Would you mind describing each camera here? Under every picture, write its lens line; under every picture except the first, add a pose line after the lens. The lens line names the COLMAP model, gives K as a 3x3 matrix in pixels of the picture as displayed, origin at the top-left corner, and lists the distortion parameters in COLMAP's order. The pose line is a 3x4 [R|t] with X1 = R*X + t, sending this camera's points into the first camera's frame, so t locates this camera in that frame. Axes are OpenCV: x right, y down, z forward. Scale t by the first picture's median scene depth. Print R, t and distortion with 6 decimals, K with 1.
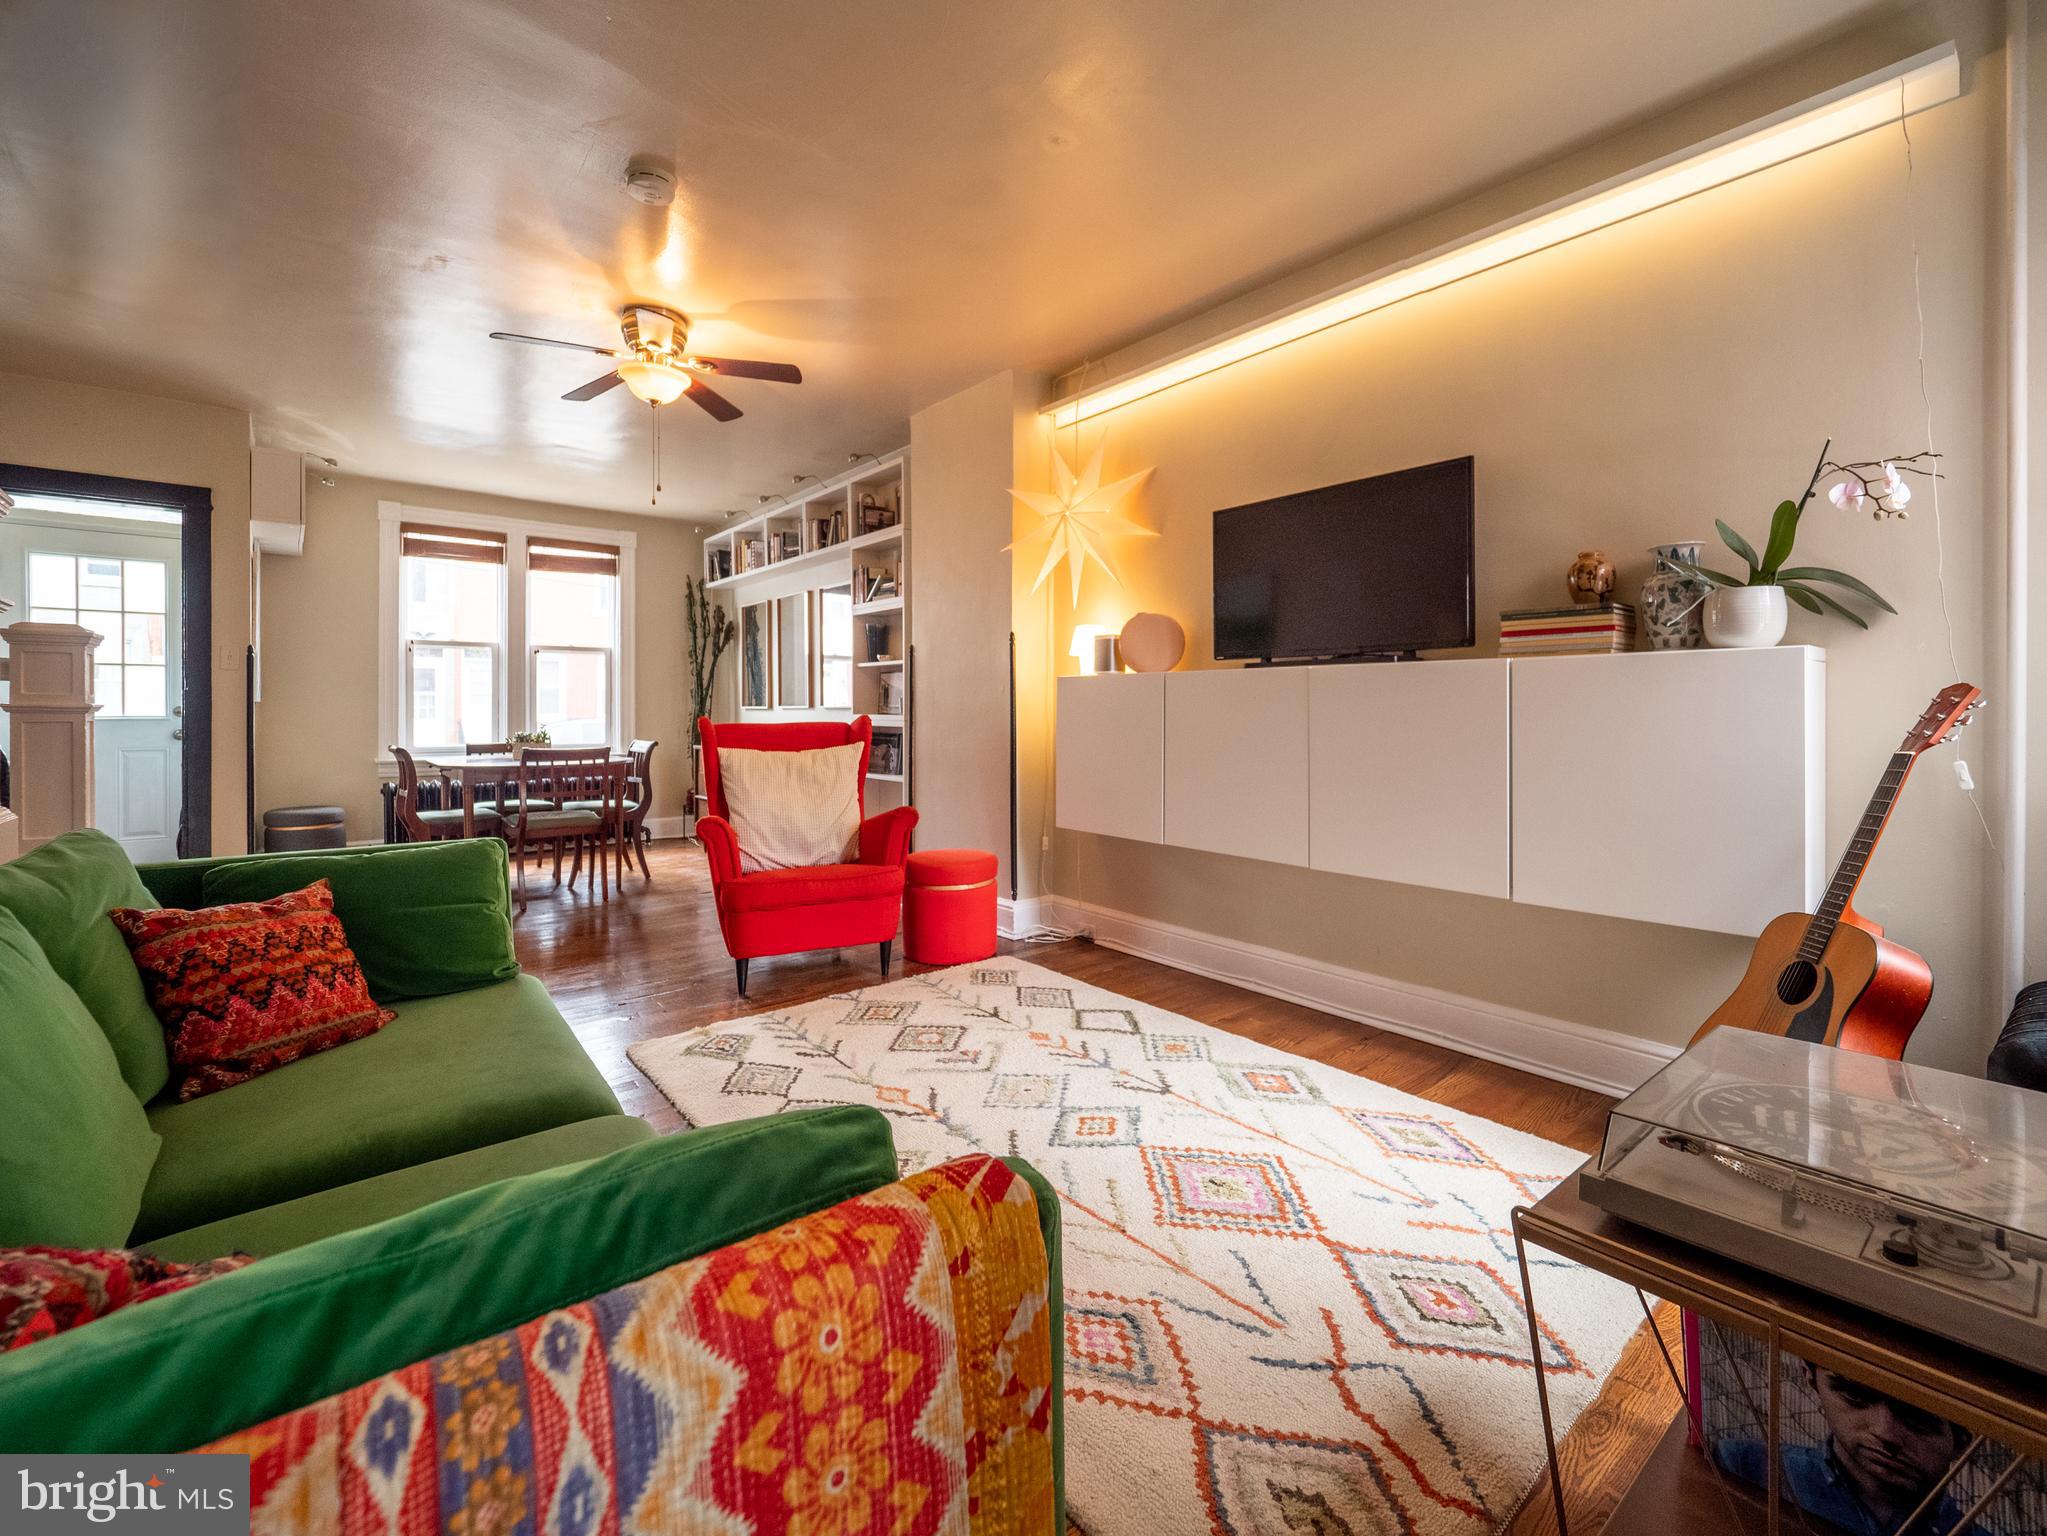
lens RADIAL K [[931.5, 0, 1016.3], [0, 931.5, 710.2], [0, 0, 1]] dist [-0.000001, -0.000045]
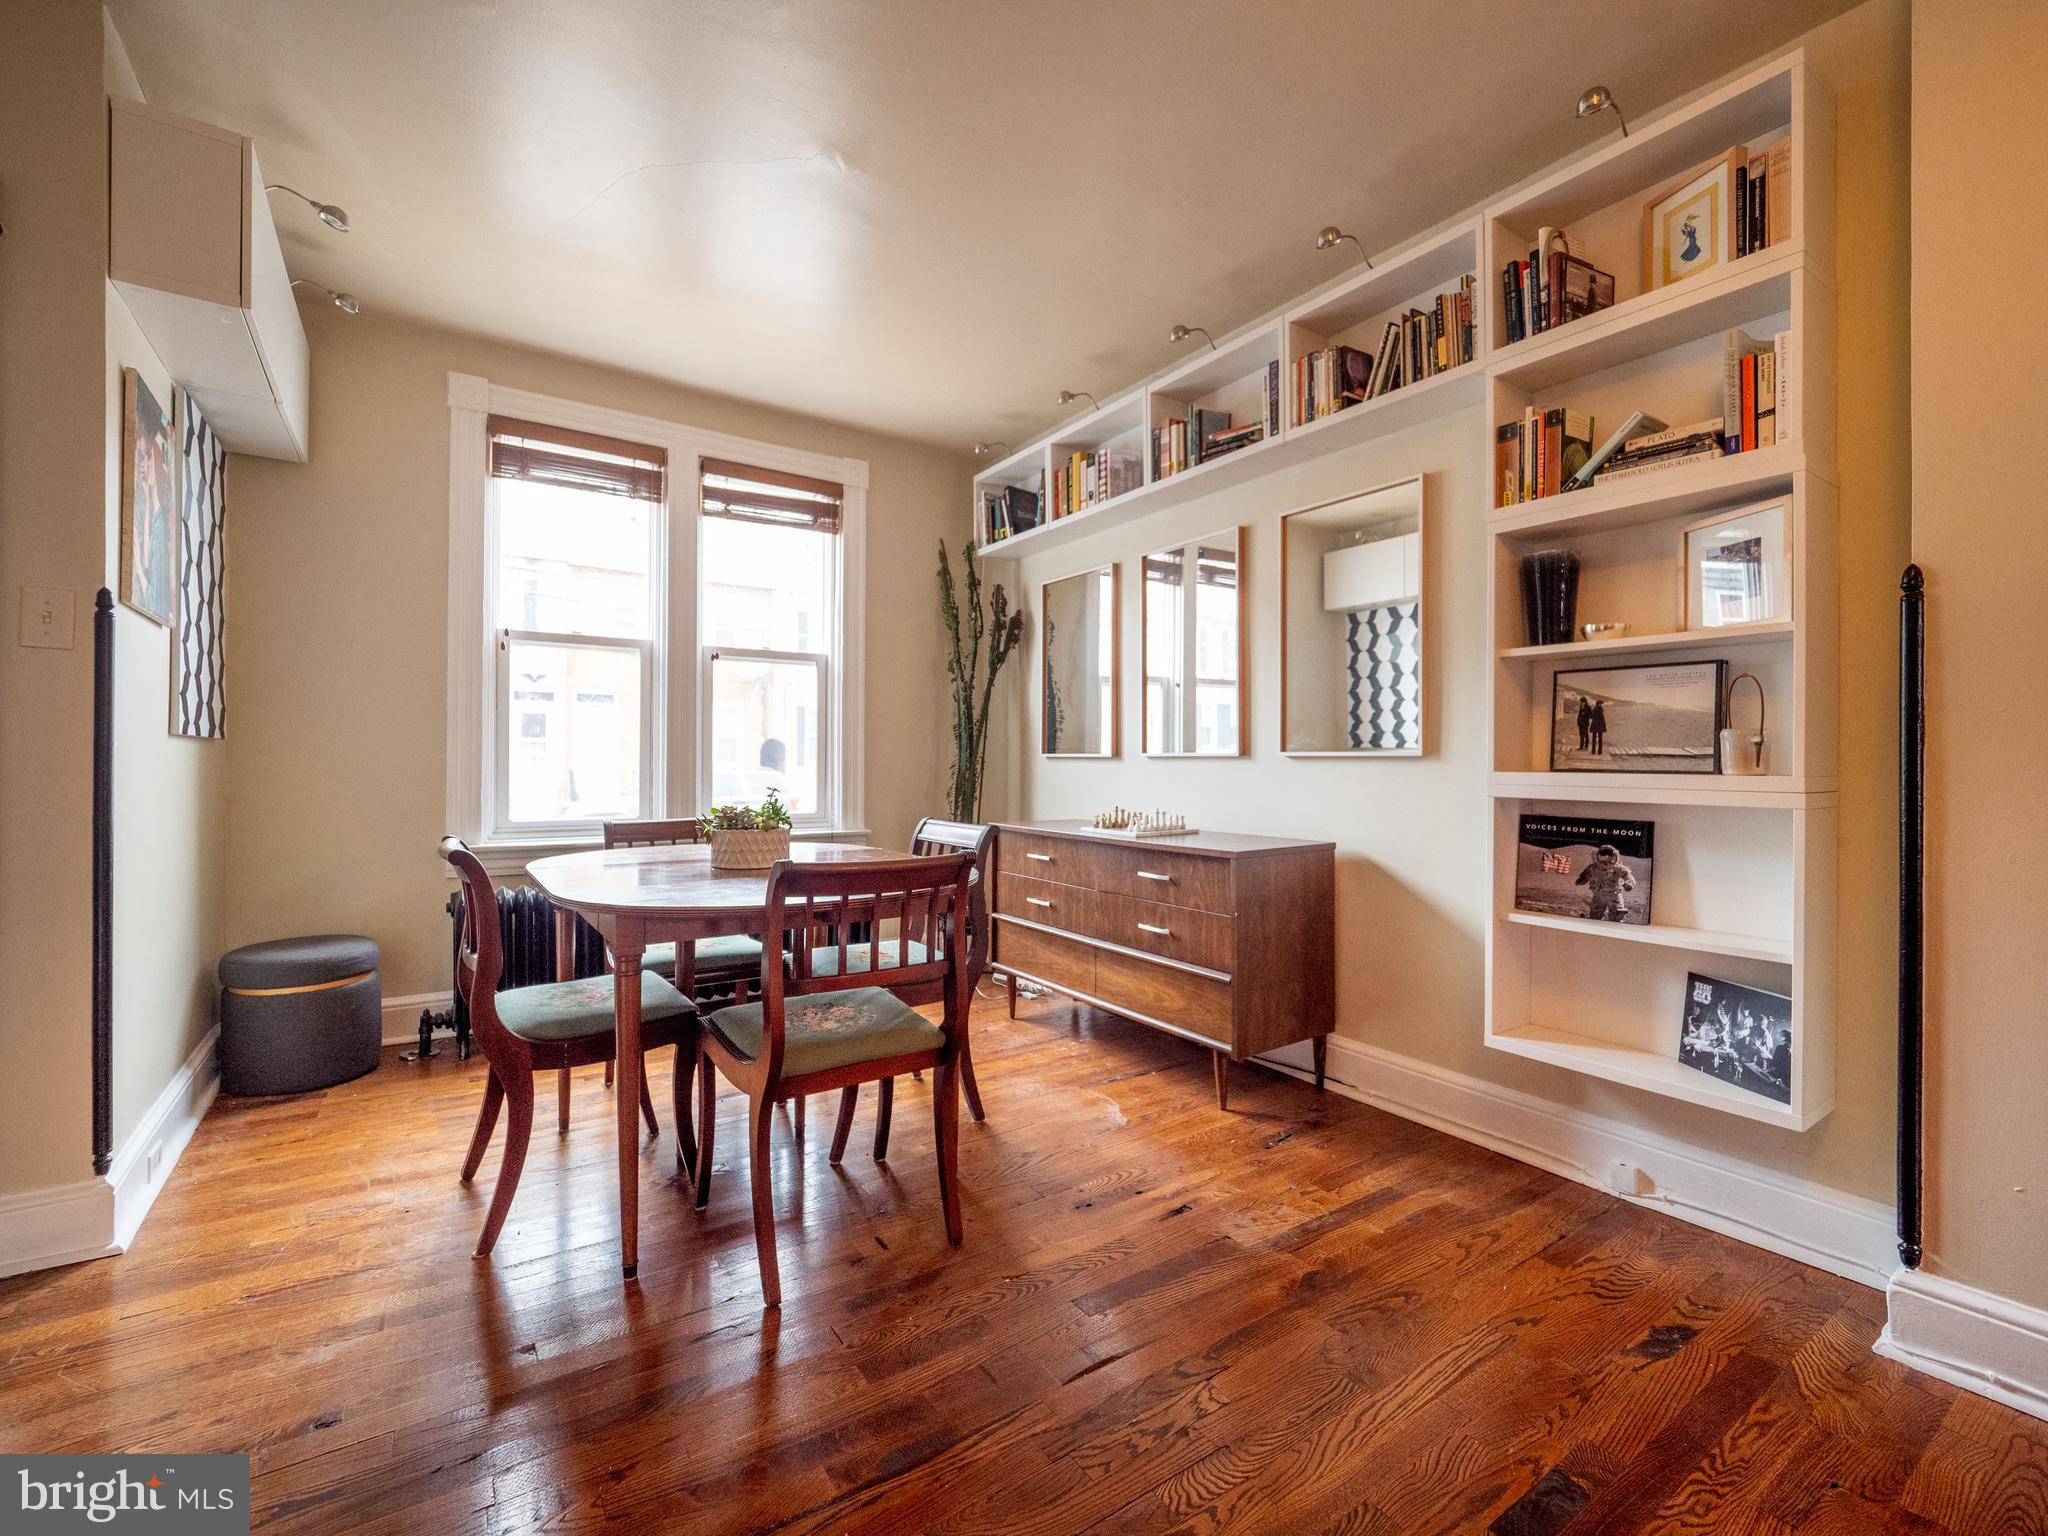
lens RADIAL K [[905.7, 0, 1005.6], [0, 905.7, 743.8], [0, 0, 1]] dist [-0.001851, -0.000784]
pose [[0.996001, 0.002610, -0.089303, -0.290629], [-0.004299, 0.999816, -0.018717, 0.000328], [0.089237, 0.019026, 0.995829, 0.469575]]
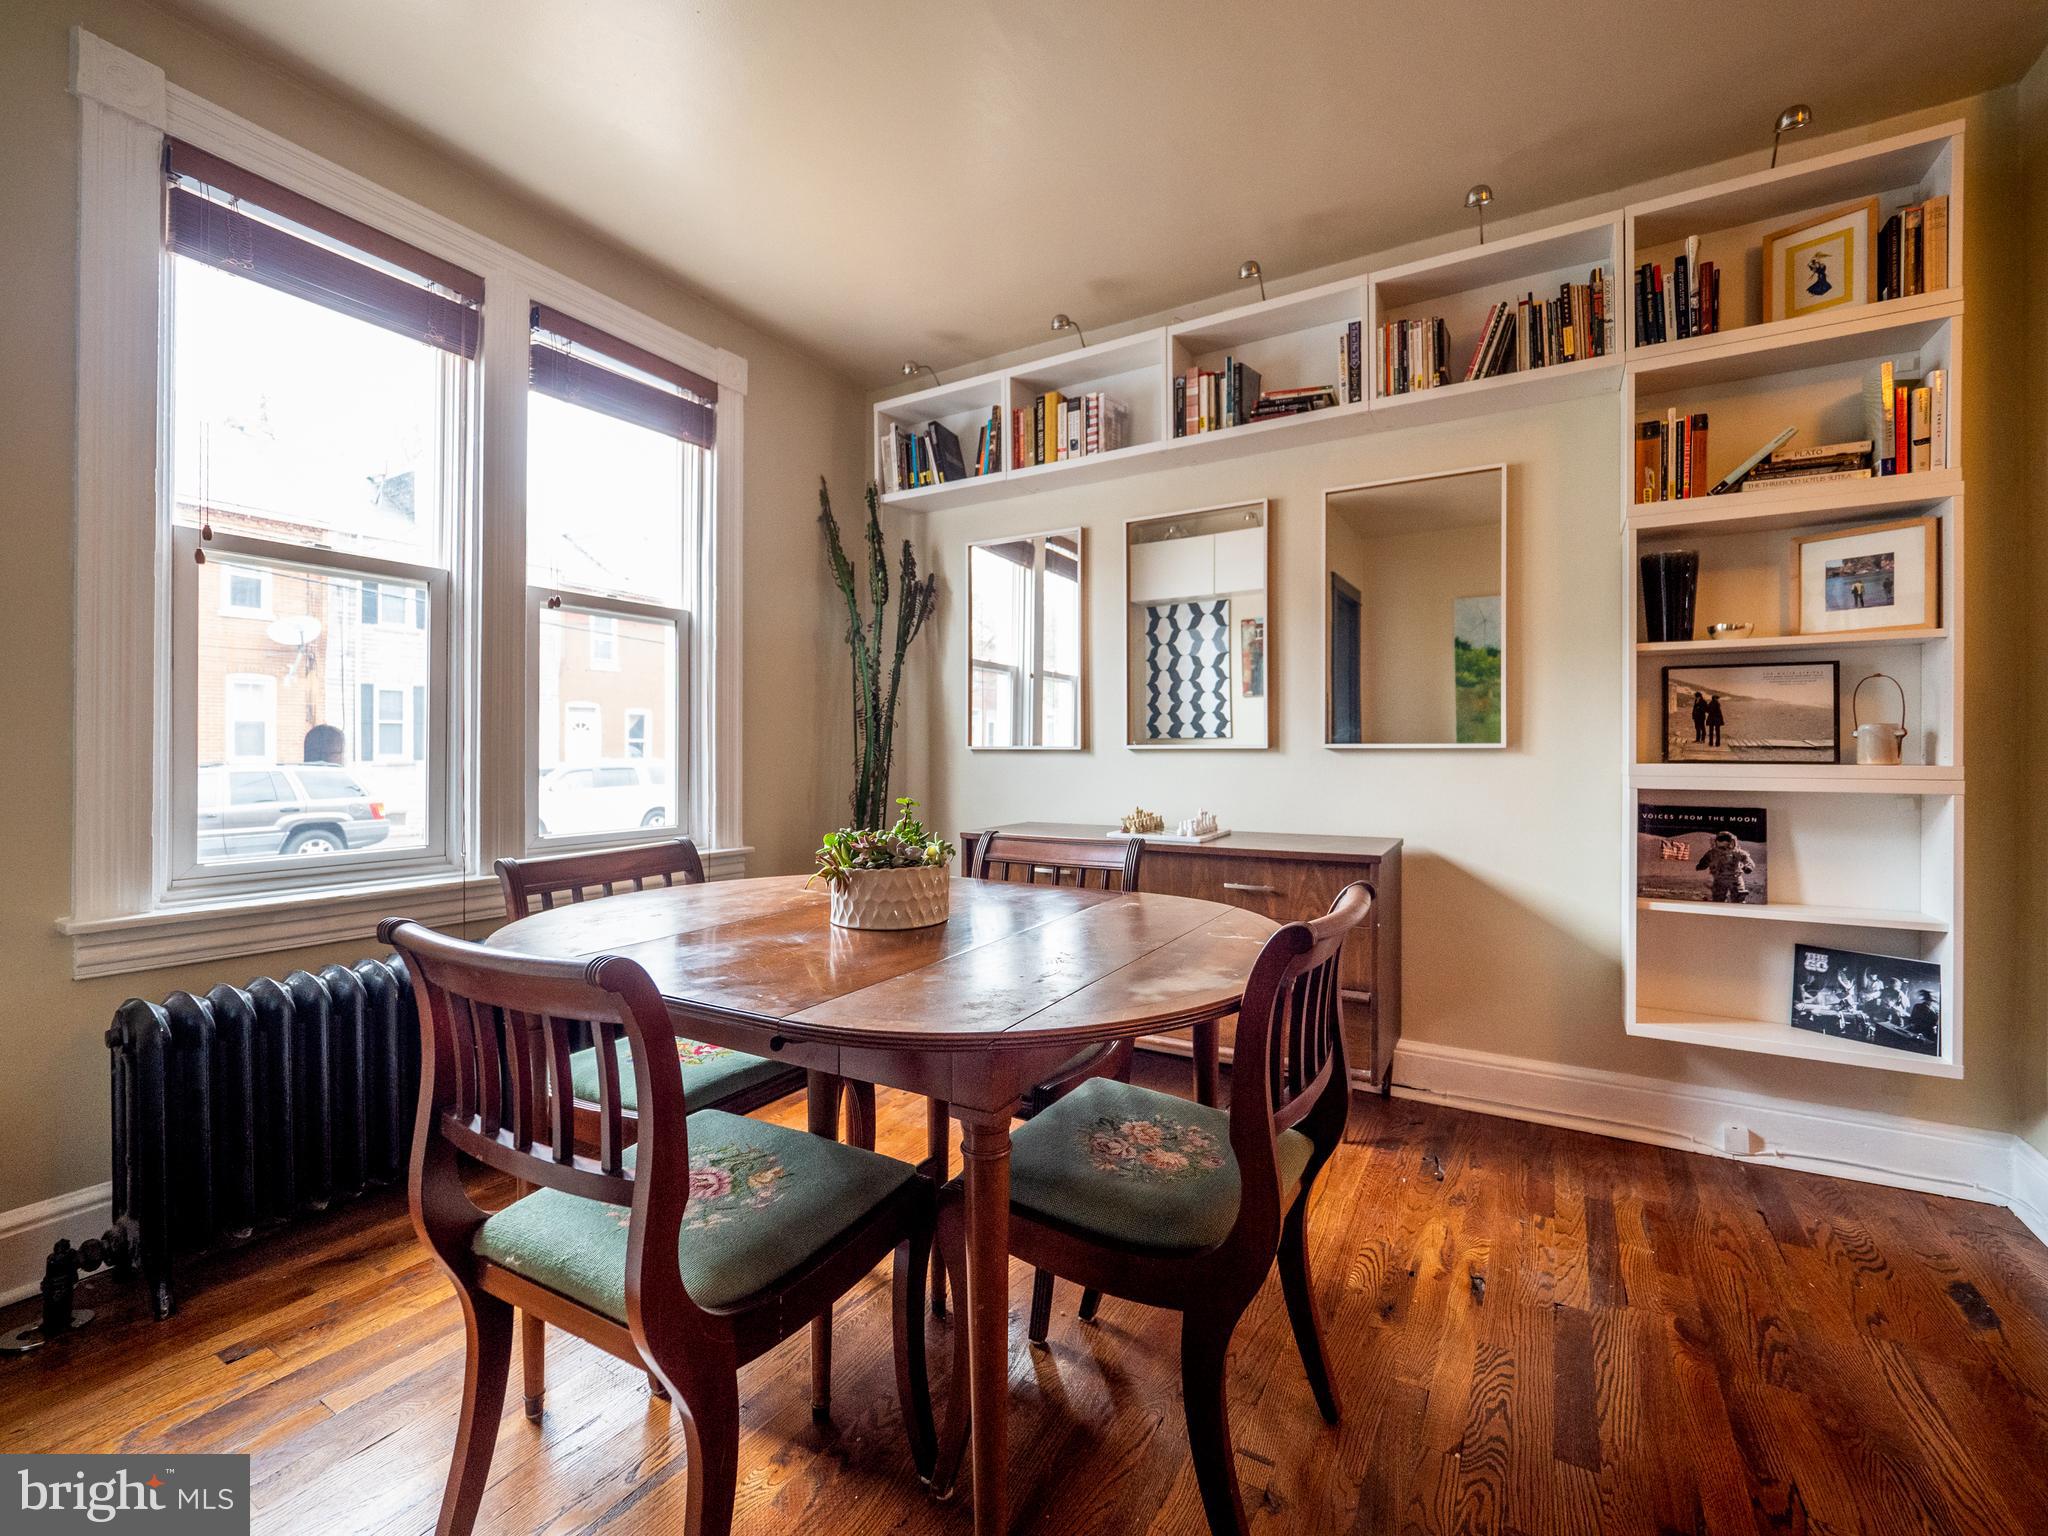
lens RADIAL K [[911.7, 0, 1072.1], [0, 911.7, 739.4], [0, 0, 1]] dist [-0.001264, -0.000131]
pose [[0.928509, 0.003387, 0.371295, -0.460504], [0.001726, 0.999908, -0.013436, -0.001232], [-0.371306, 0.013116, 0.928418, 0.578212]]
